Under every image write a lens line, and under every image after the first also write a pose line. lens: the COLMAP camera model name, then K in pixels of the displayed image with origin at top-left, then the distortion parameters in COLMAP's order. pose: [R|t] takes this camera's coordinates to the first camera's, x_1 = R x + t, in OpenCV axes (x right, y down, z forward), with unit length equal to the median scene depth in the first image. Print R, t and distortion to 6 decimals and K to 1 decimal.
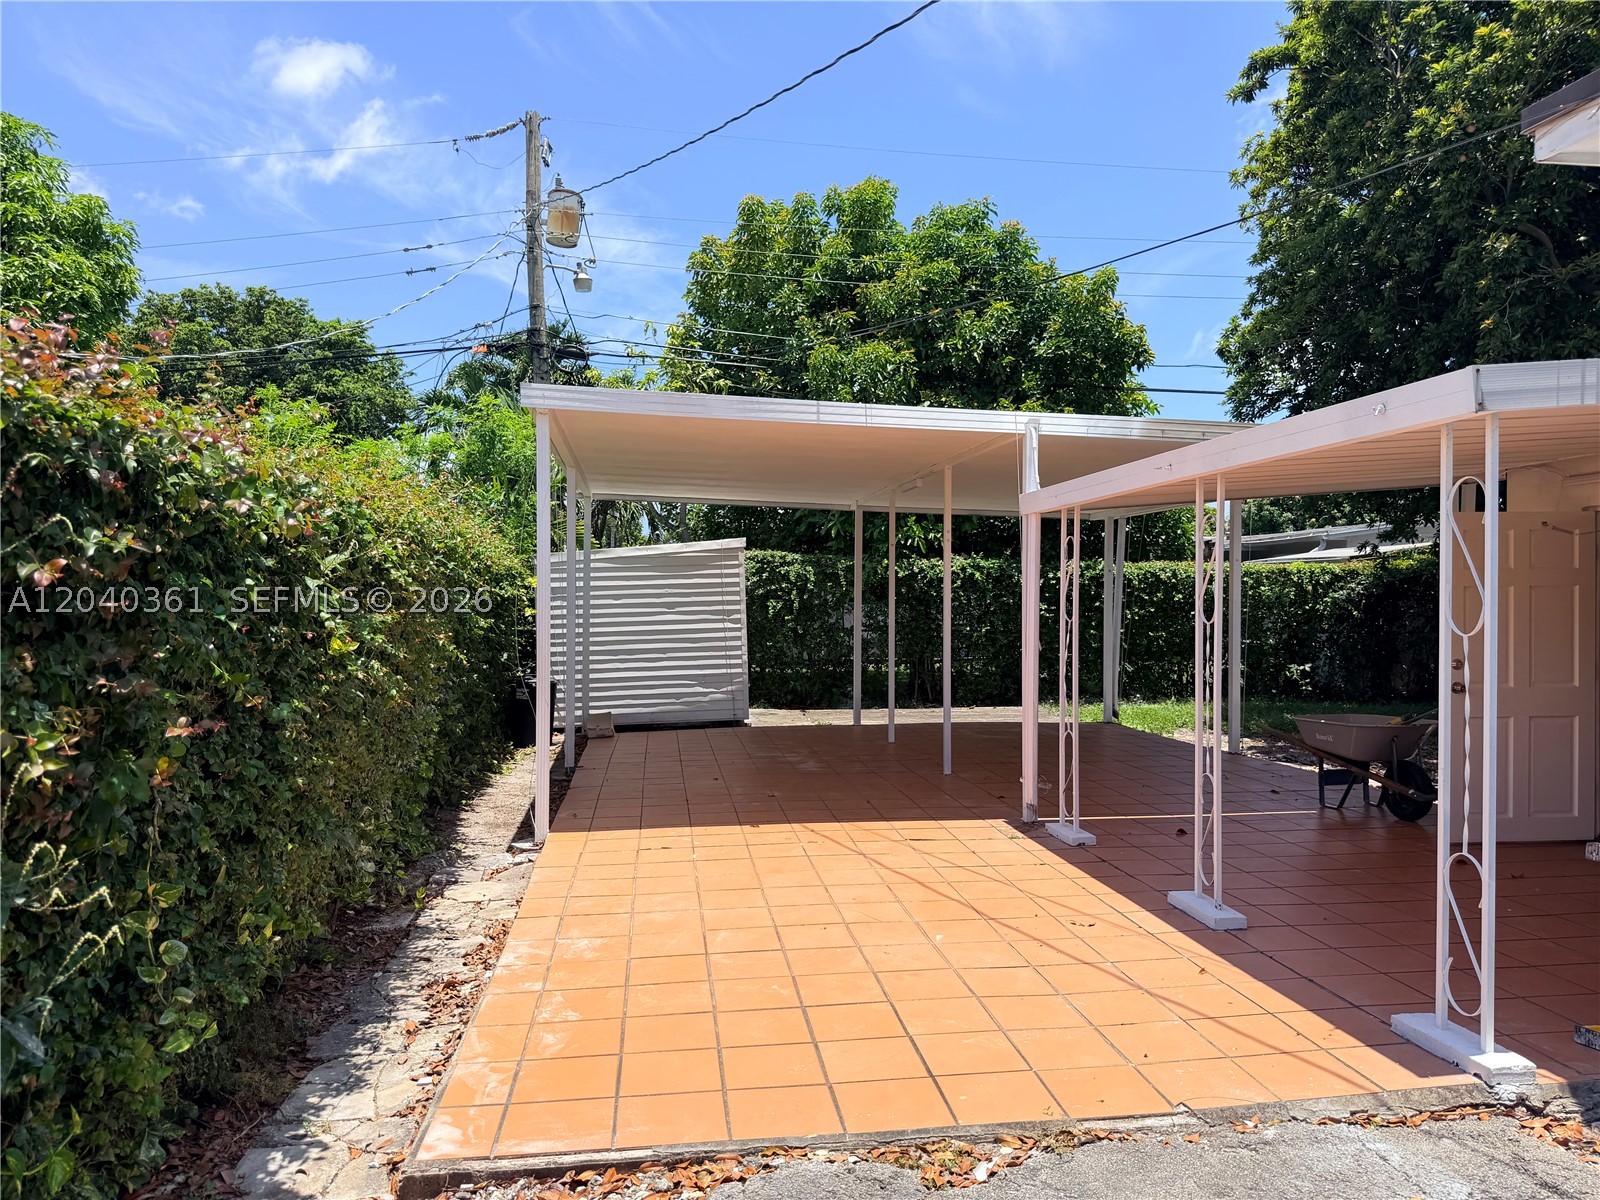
lens RADIAL K [[1105.5, 0, 800.0], [0, 1105.5, 600.0], [0, 0, 1]] dist [0.002554, -0.000262]
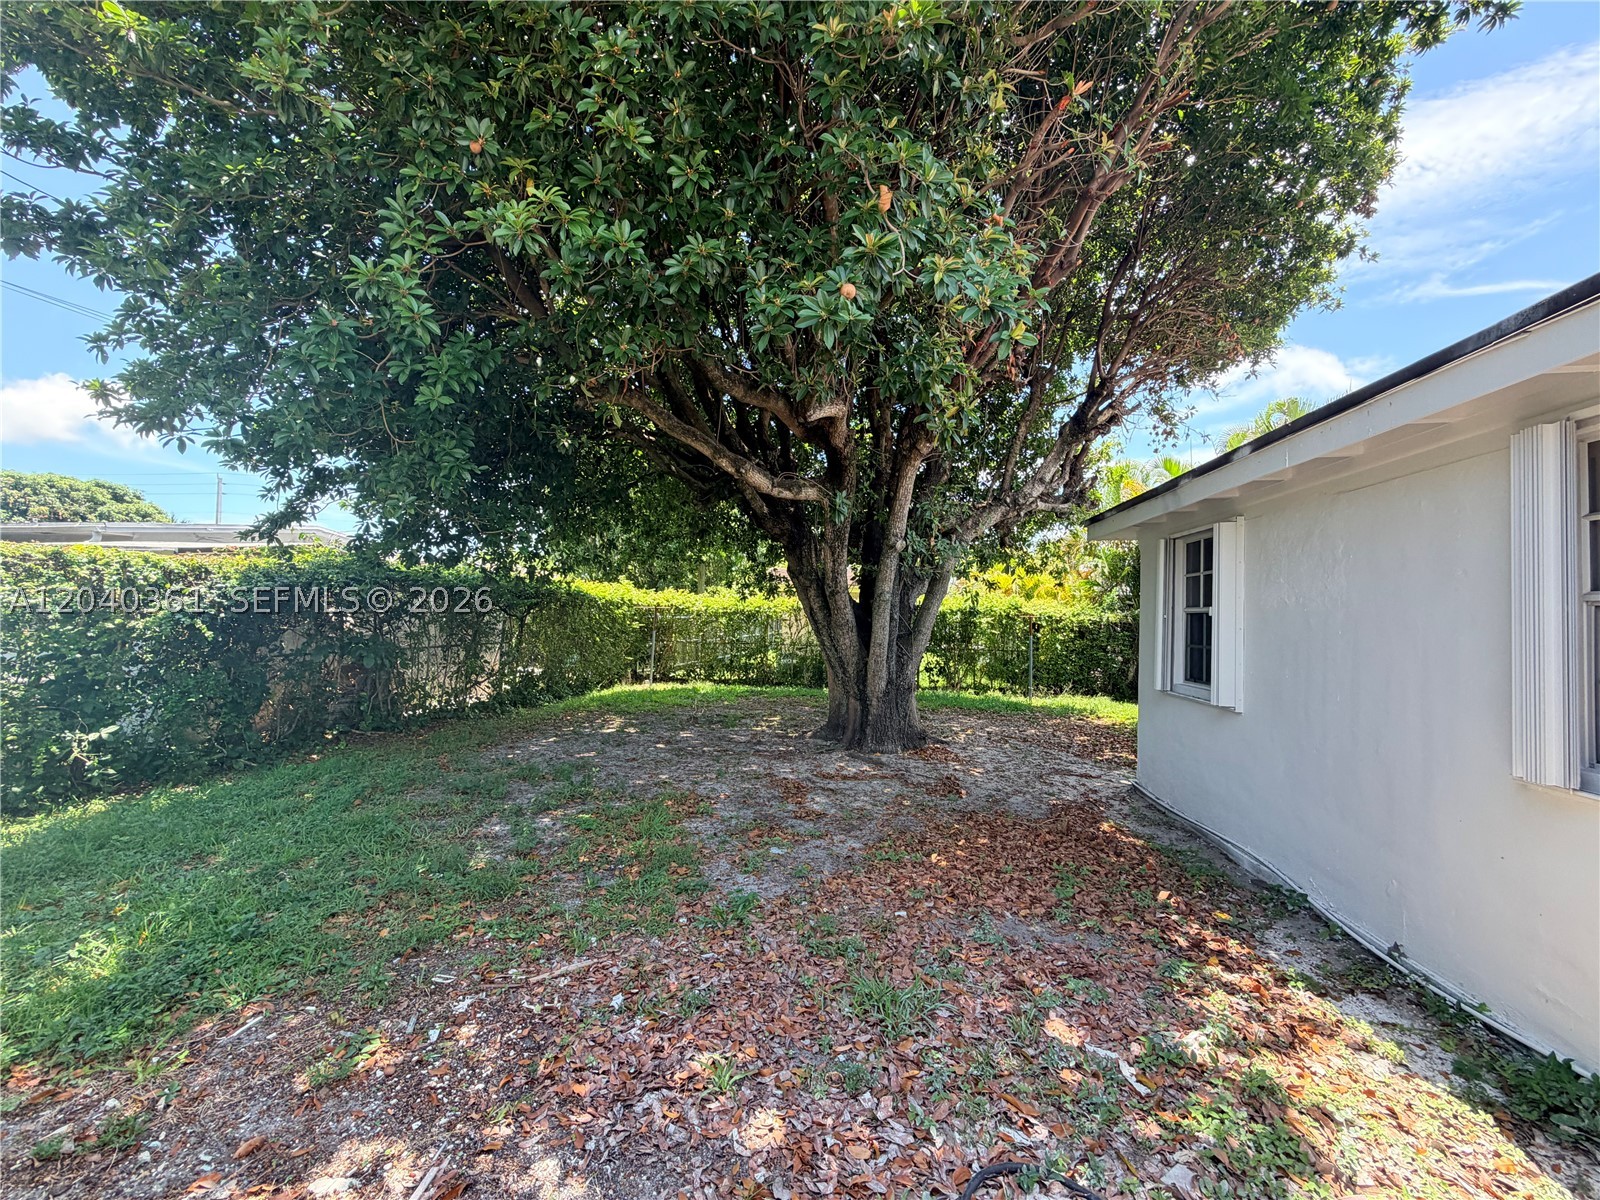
lens RADIAL K [[630.6, 0, 793.3], [0, 630.6, 592.4], [0, 0, 1]] dist [0.000279, 0.000023]
pose [[0.258039, 0.044961, 0.965088, 0.239866], [-0.027564, 0.998853, -0.039164, -0.006776], [-0.965741, -0.016496, 0.258982, 0.588363]]
